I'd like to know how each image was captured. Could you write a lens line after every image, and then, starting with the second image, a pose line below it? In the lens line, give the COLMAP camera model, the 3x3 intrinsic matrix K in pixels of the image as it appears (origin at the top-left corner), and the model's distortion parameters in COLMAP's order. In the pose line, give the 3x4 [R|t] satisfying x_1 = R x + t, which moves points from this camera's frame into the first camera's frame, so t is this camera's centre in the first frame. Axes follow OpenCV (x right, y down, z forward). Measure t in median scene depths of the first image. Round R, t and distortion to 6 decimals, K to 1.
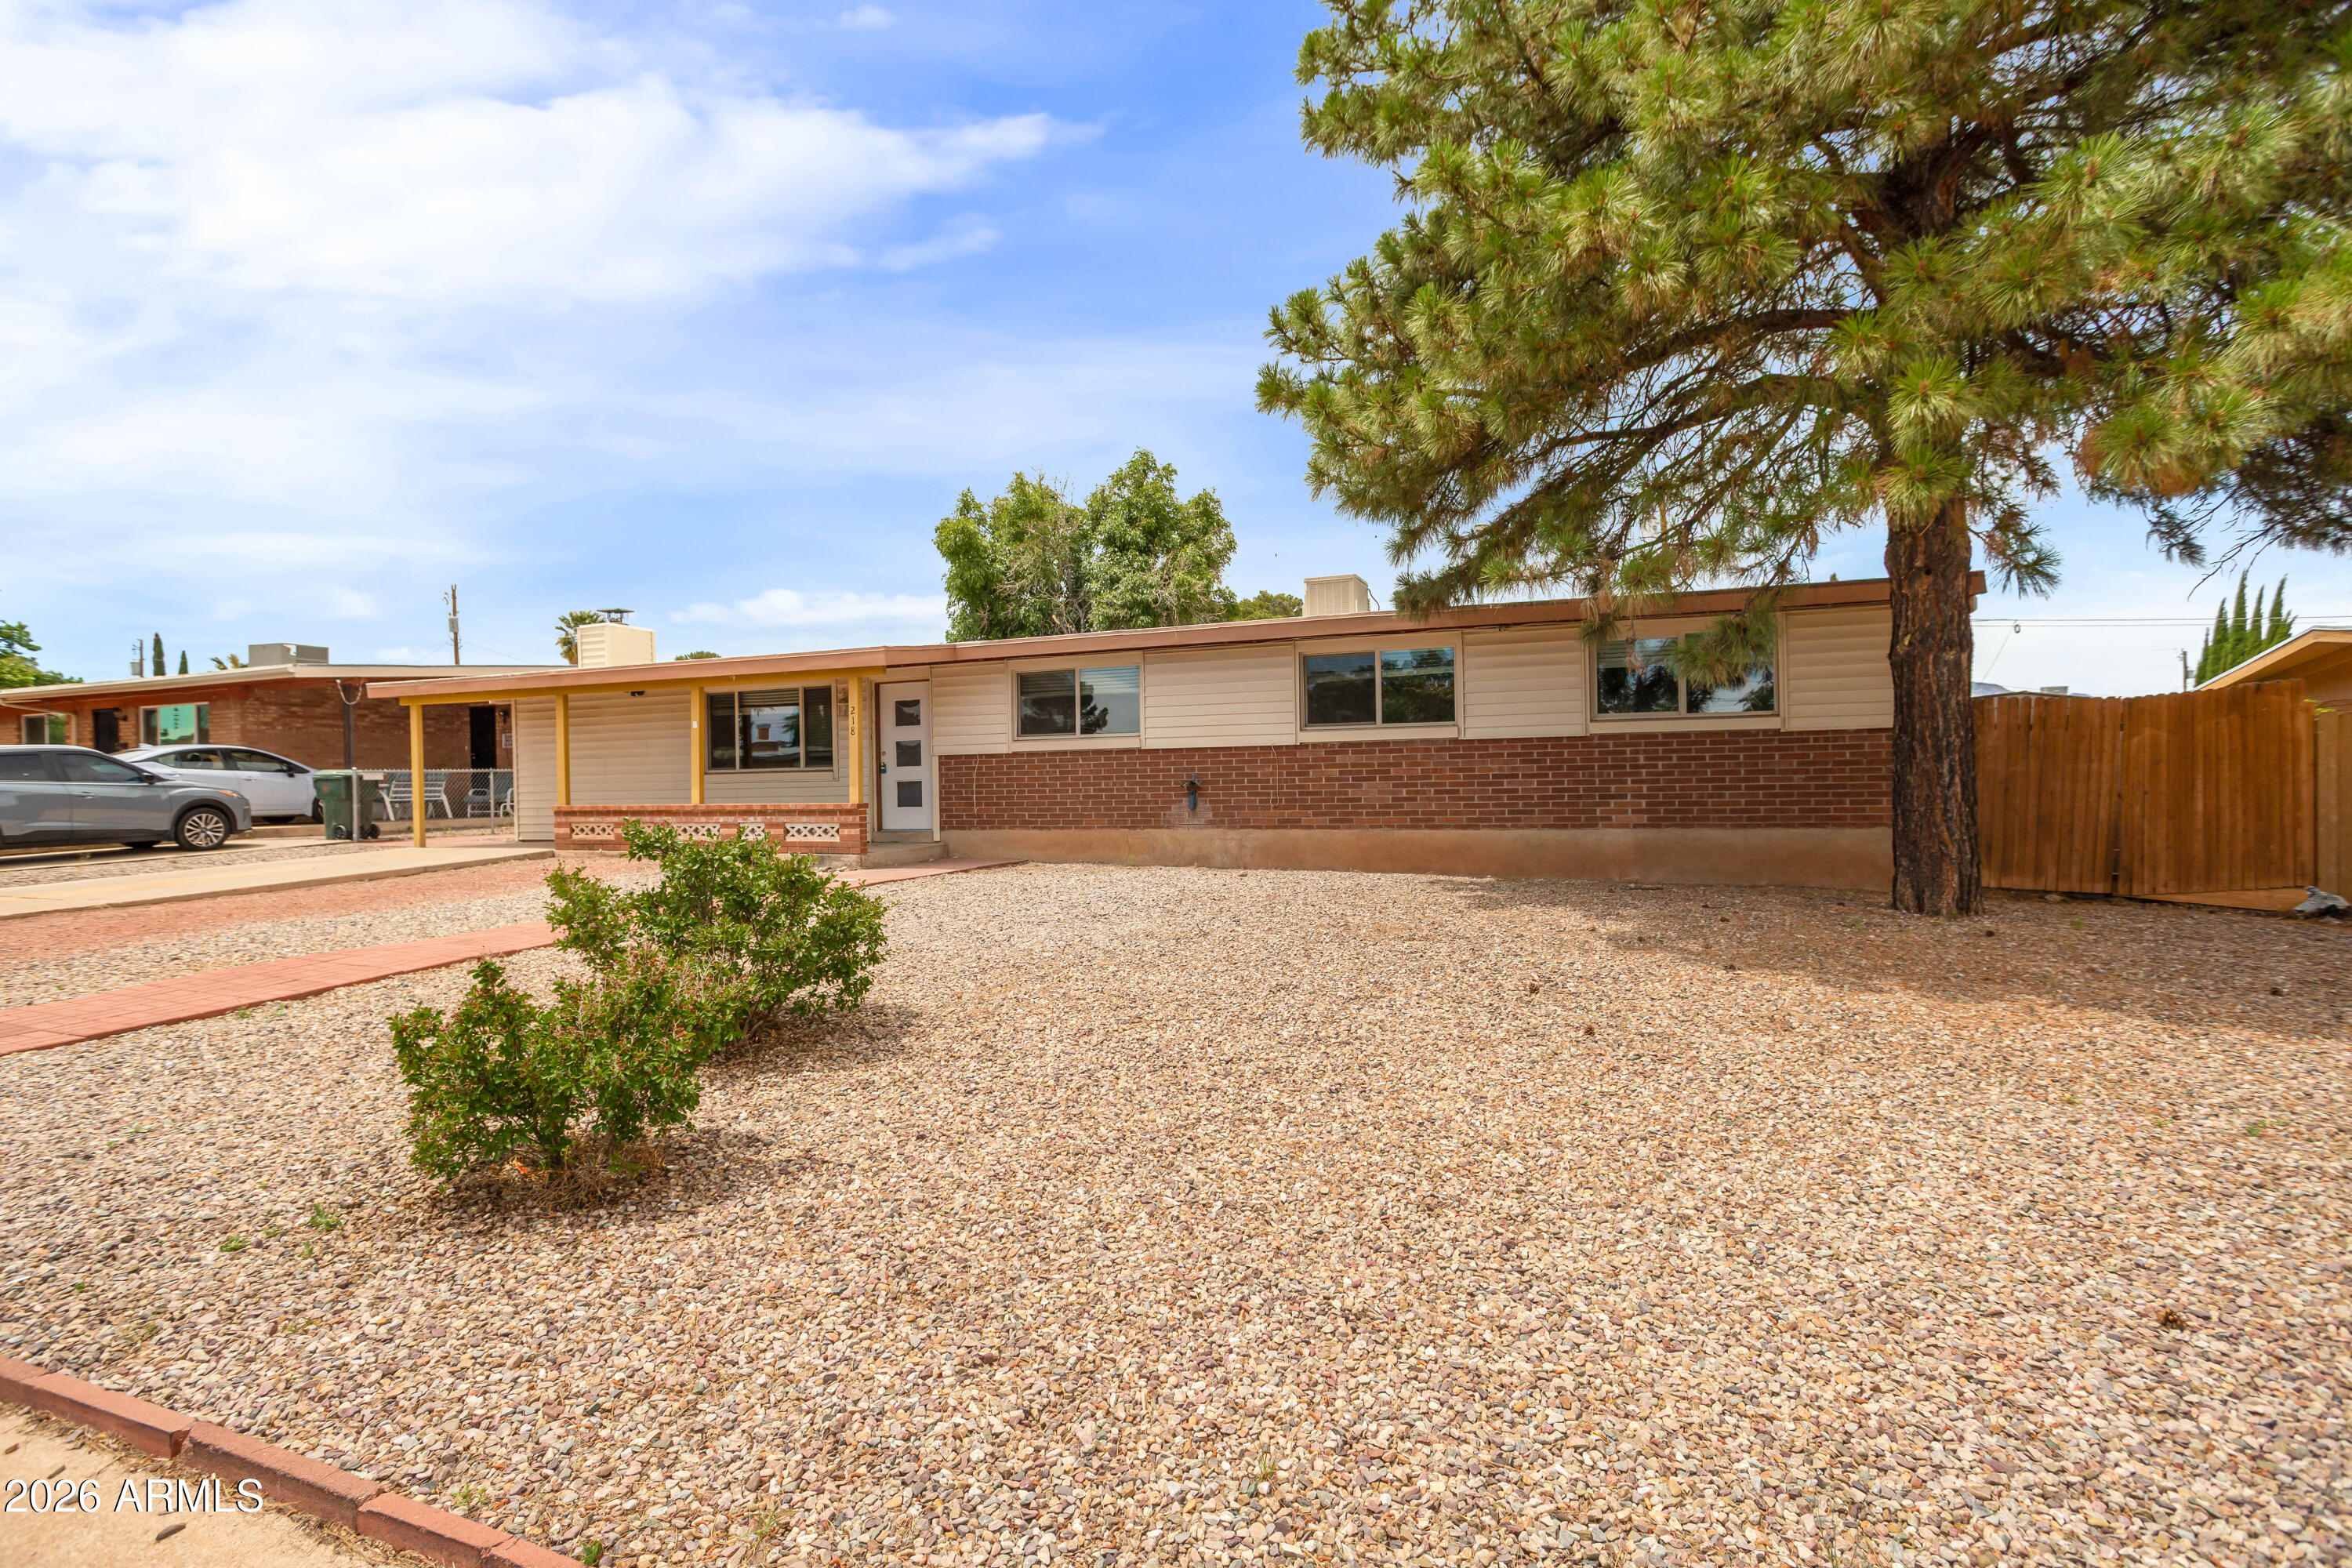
lens RADIAL K [[1165.5, 0, 1190.5], [0, 1165.5, 778.3], [0, 0, 1]] dist [-0.026923, 0.009621]
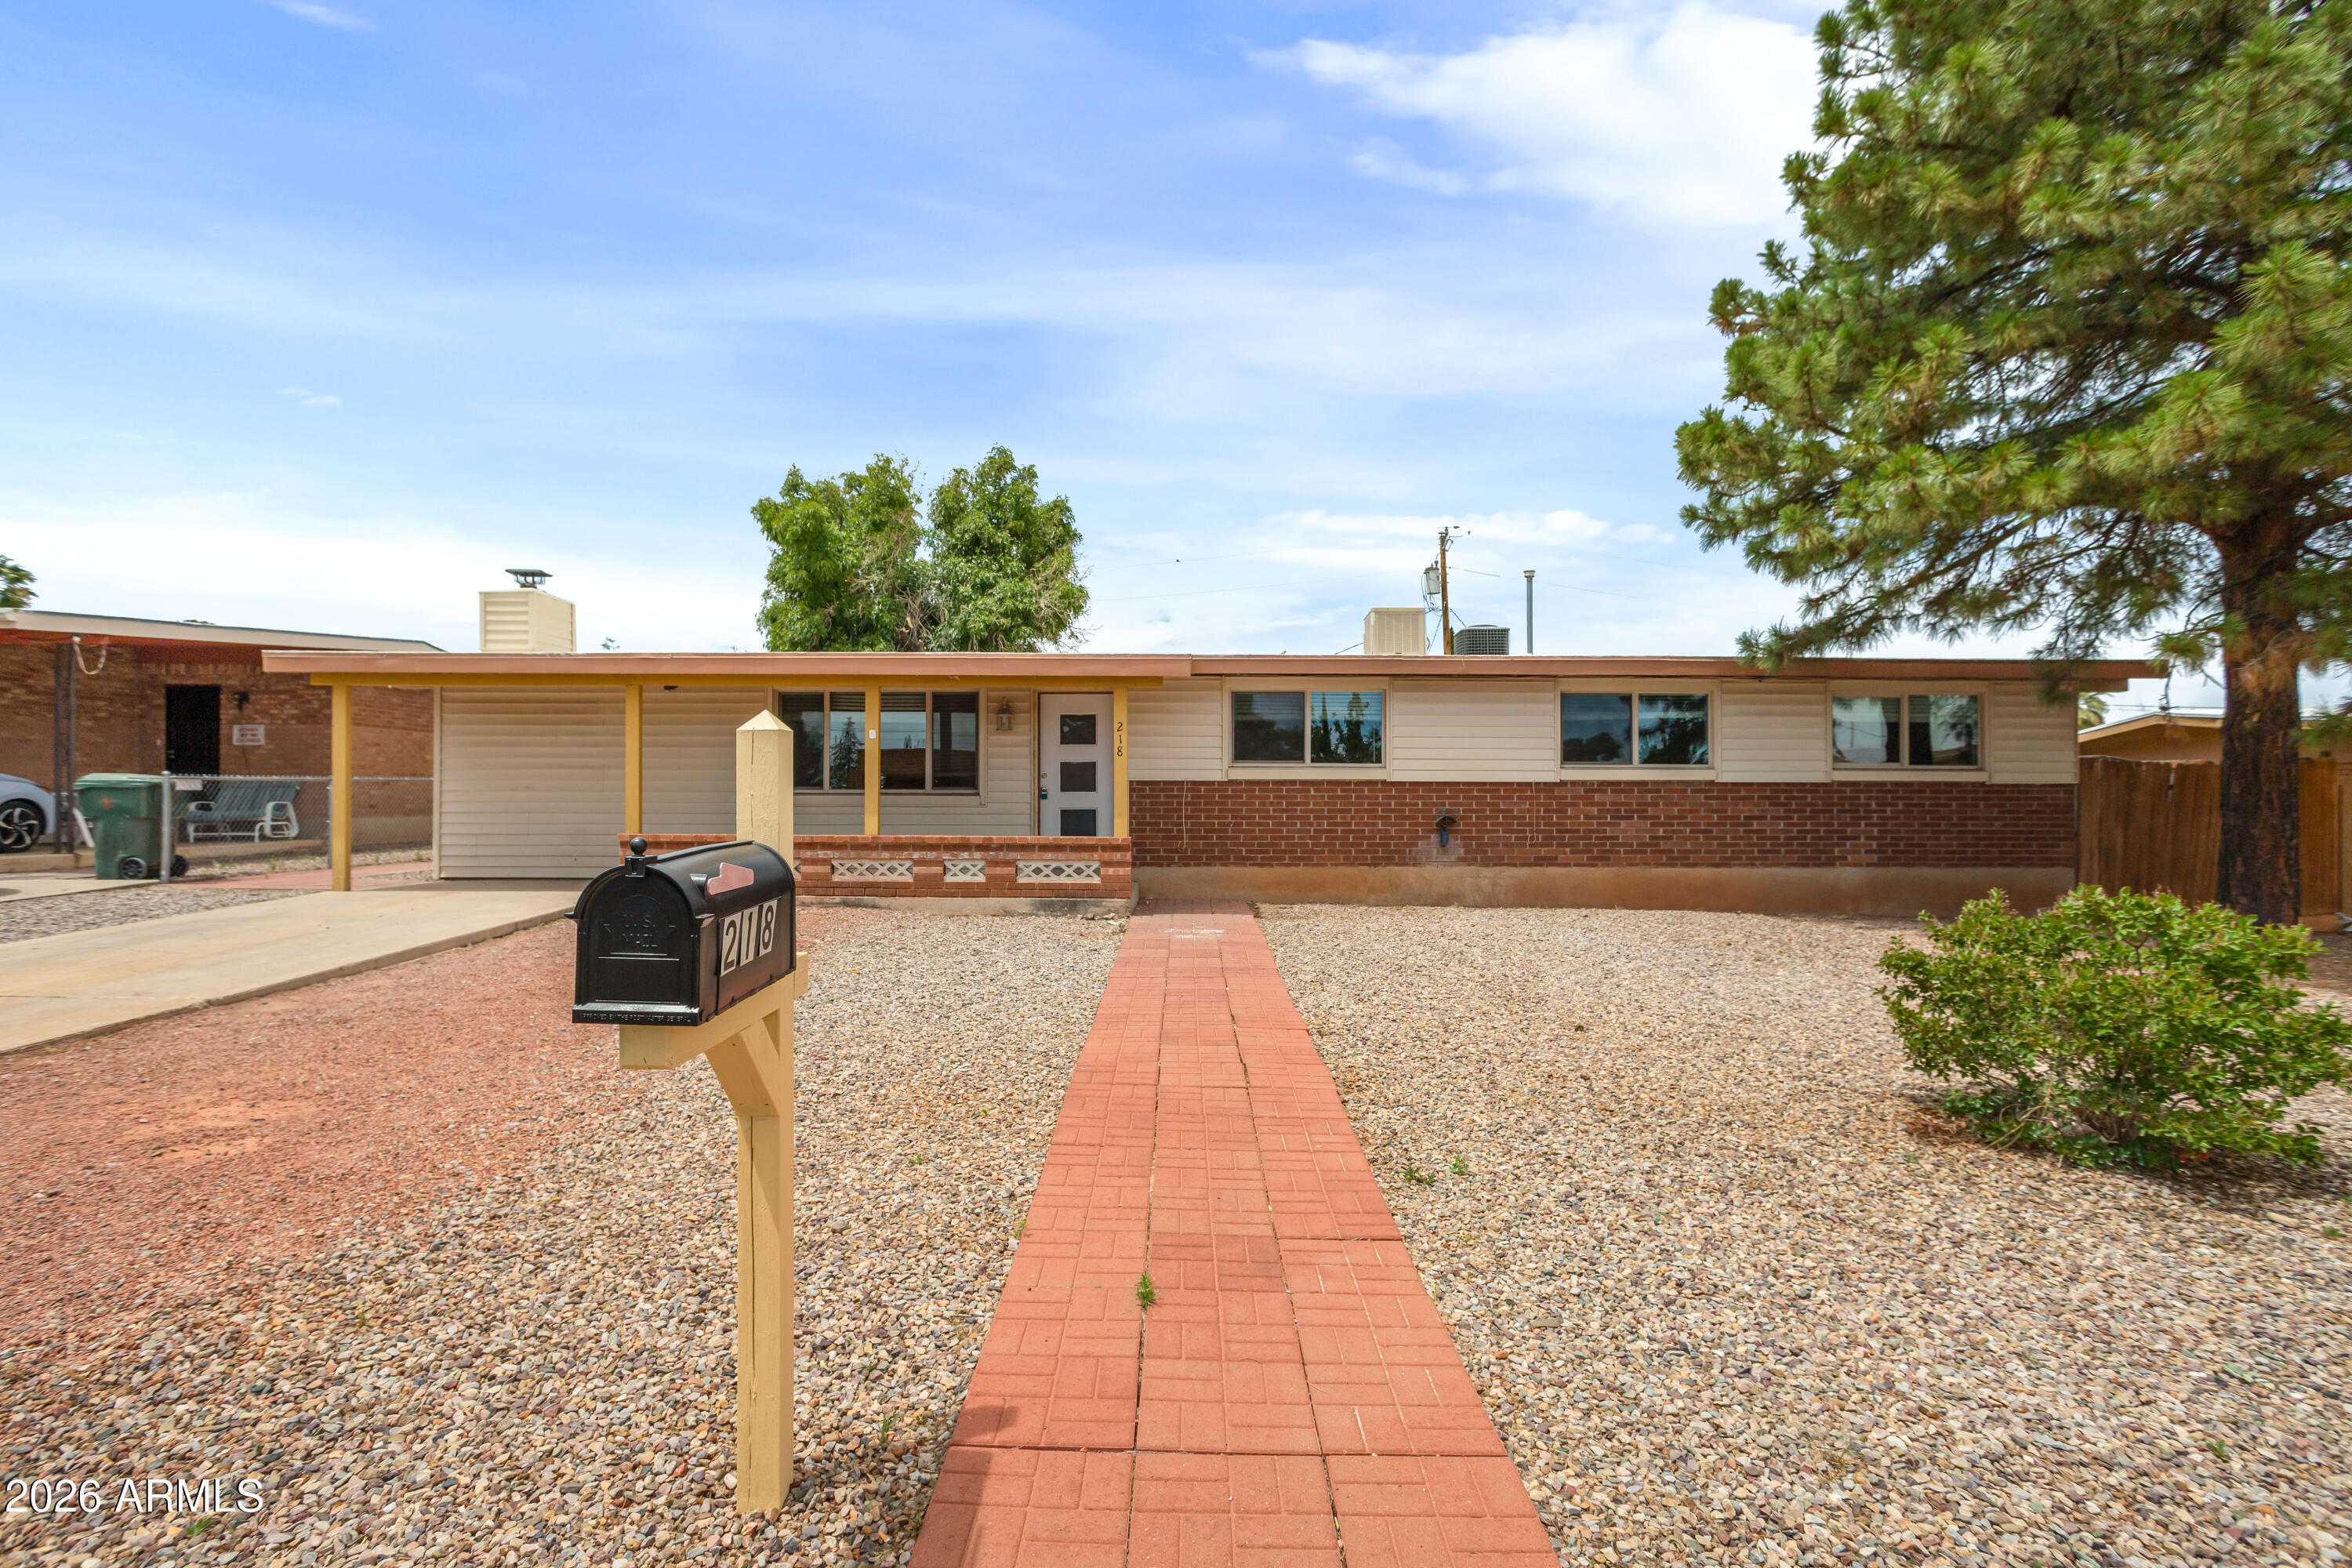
lens RADIAL K [[1165.5, 0, 1188.2], [0, 1165.5, 796.4], [0, 0, 1]] dist [-0.026923, 0.009621]
pose [[0.920694, 0.021402, 0.389697, -0.533408], [-0.020450, 0.999769, -0.006592, -0.003178], [-0.389749, -0.001900, 0.920919, 0.191523]]
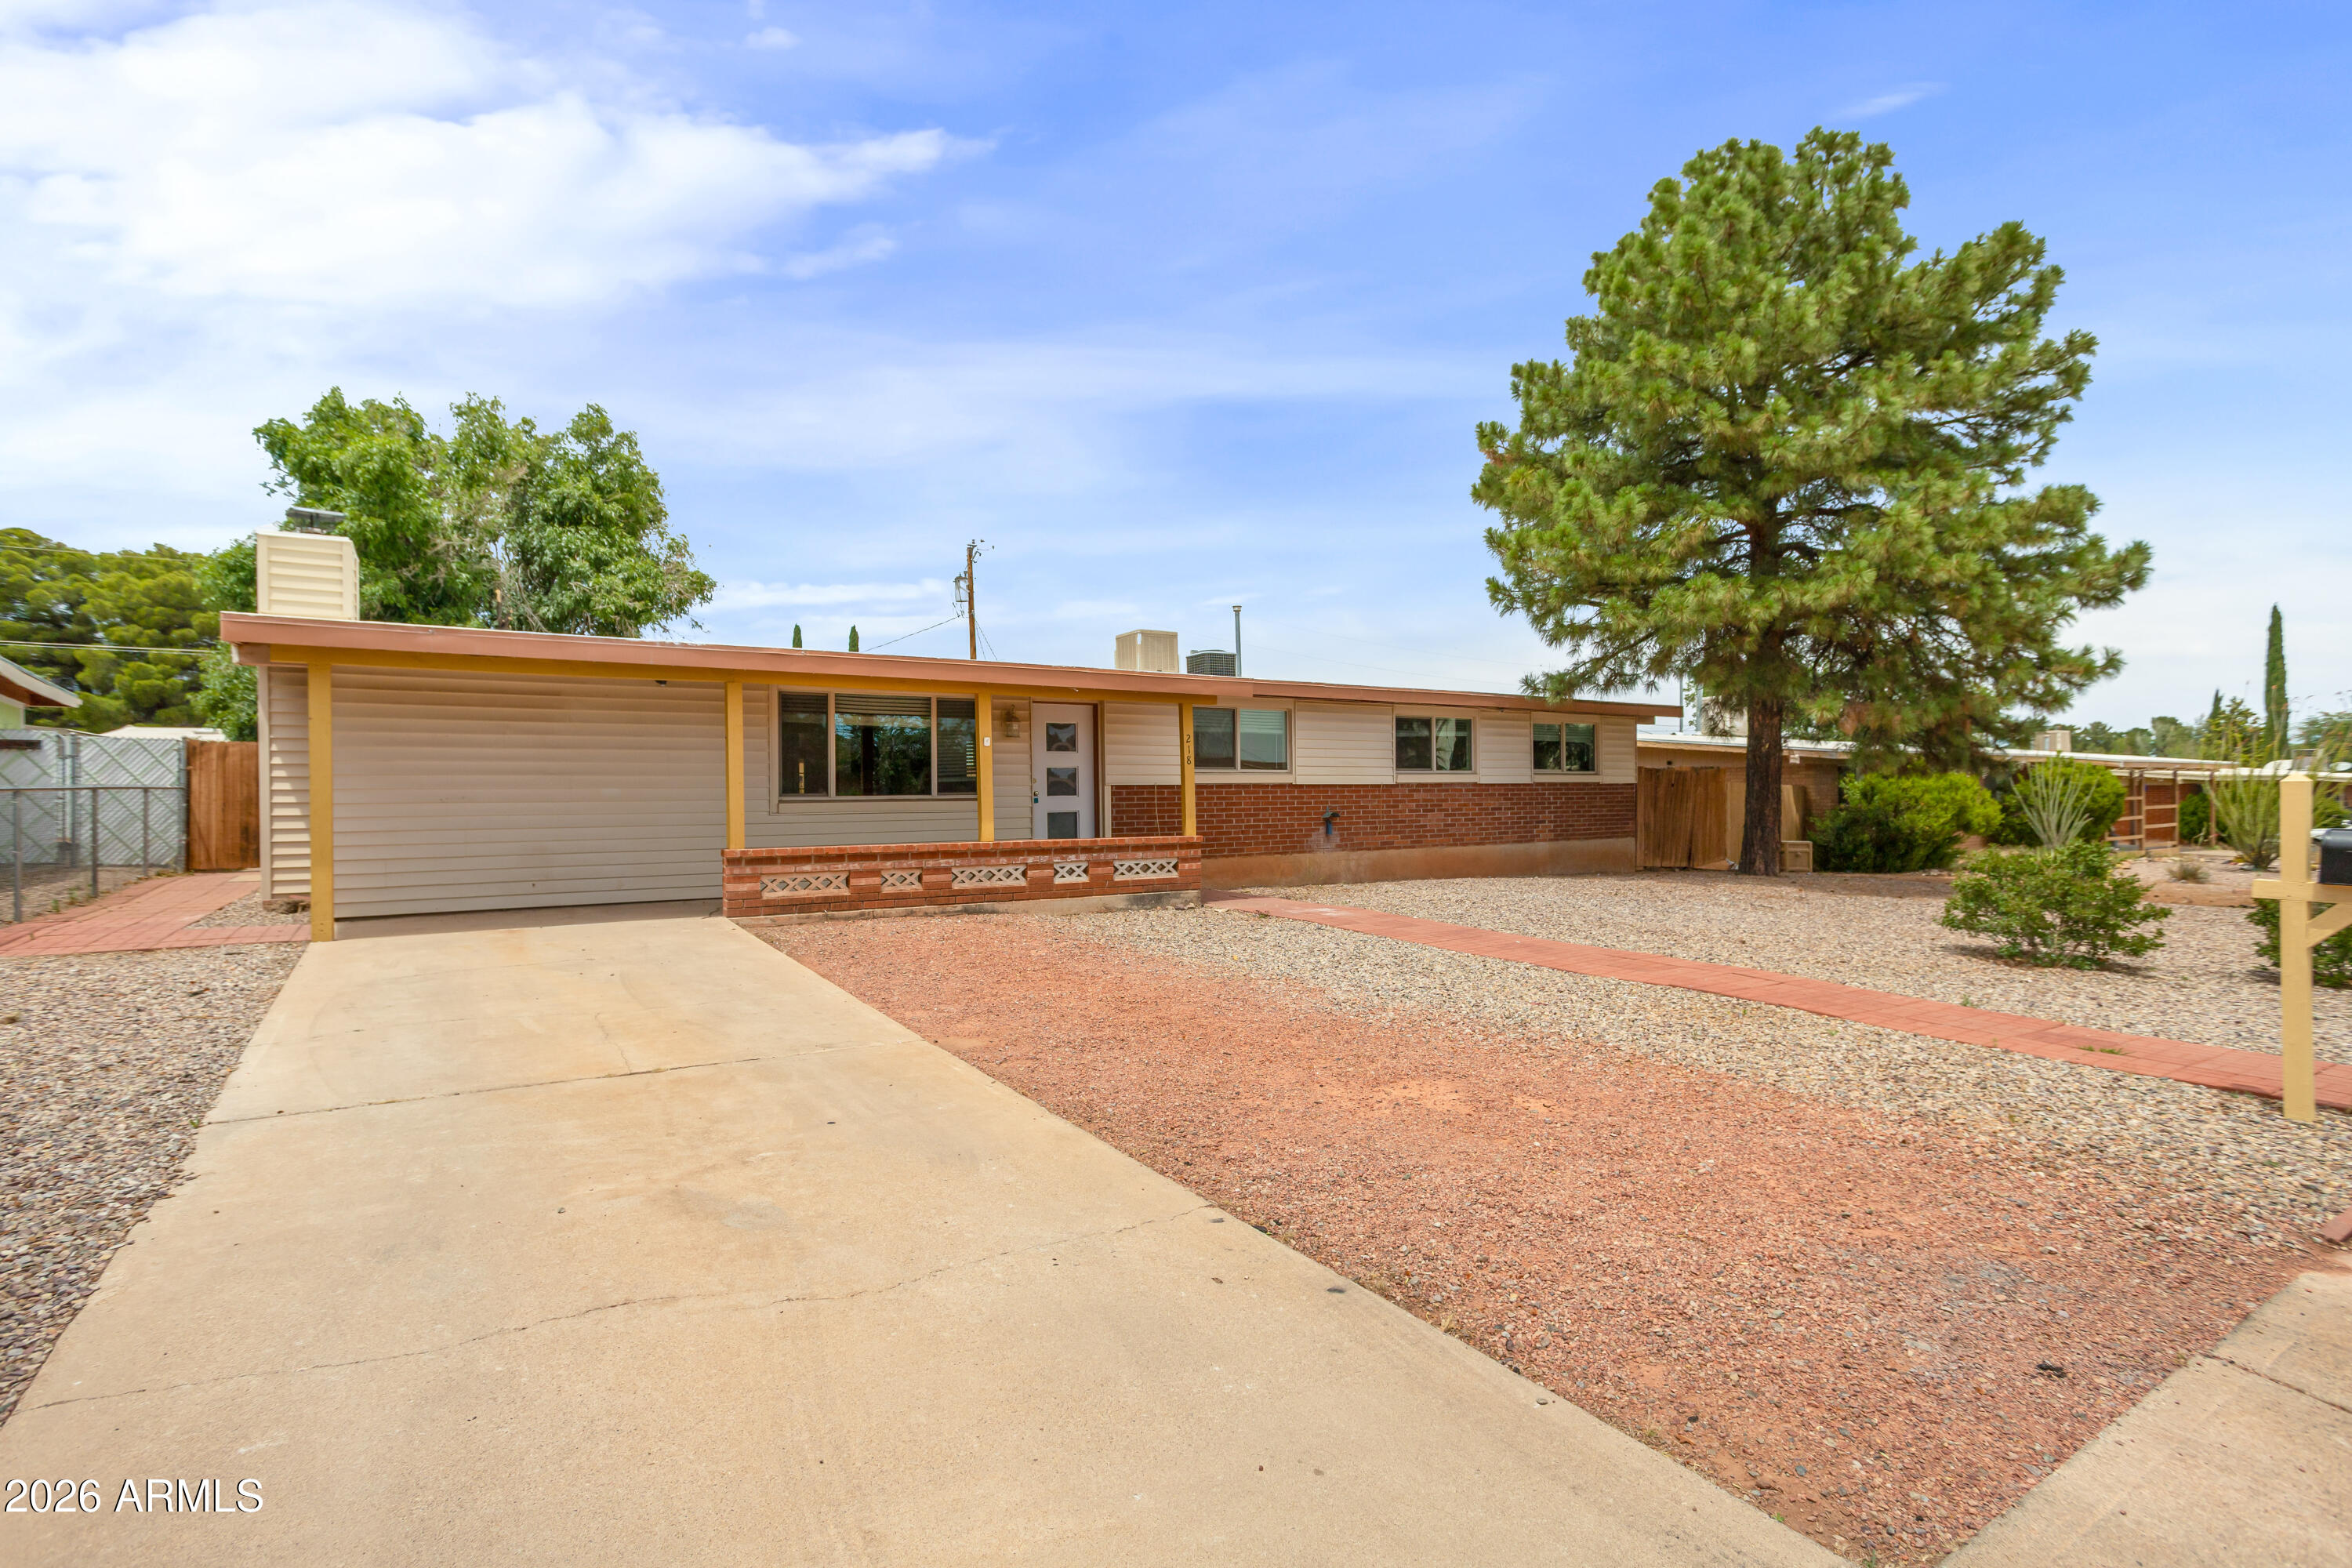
lens RADIAL K [[1165.5, 0, 1211.0], [0, 1165.5, 774.7], [0, 0, 1]] dist [-0.026923, 0.009621]
pose [[0.524467, 0.027608, 0.850983, -1.014436], [-0.000999, 0.999493, -0.031810, 0.001859], [-0.851430, 0.015833, 0.524229, 0.453777]]
